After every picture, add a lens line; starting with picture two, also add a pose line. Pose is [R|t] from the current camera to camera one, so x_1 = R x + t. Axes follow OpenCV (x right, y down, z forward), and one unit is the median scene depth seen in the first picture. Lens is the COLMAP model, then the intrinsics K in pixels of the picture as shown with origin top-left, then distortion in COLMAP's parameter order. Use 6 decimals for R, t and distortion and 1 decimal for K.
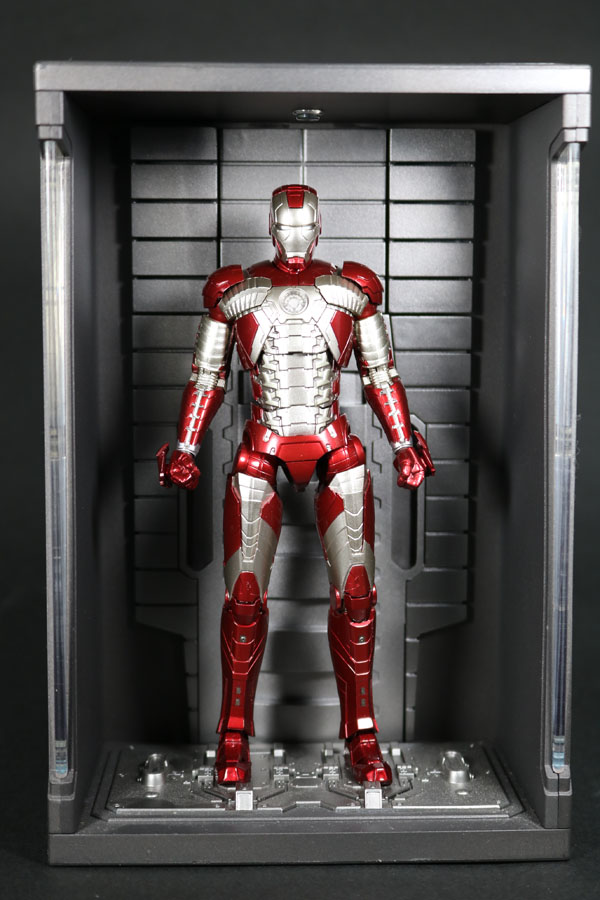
lens RADIAL K [[1532.2, 0, 300.0], [0, 1532.2, 450.0], [0, 0, 1]] dist [-0.025128, -0.157707]
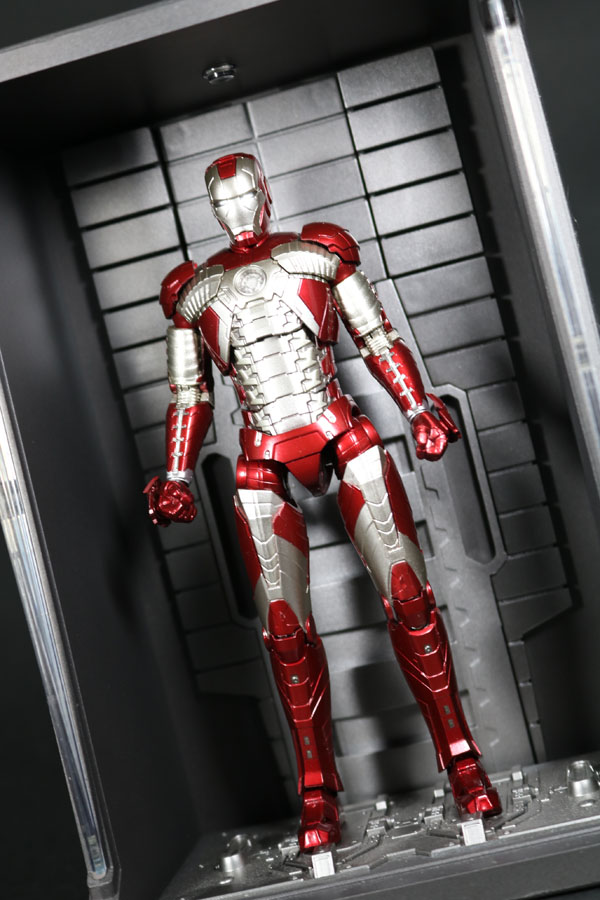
lens RADIAL K [[1532.2, 0, 300.0], [0, 1532.2, 450.0], [0, 0, 1]] dist [-0.025128, -0.157707]
pose [[0.954661, -0.242420, -0.172786, 0.146396], [0.227949, 0.968578, -0.099481, 0.086470], [0.191473, 0.055584, 0.979923, 0.159196]]
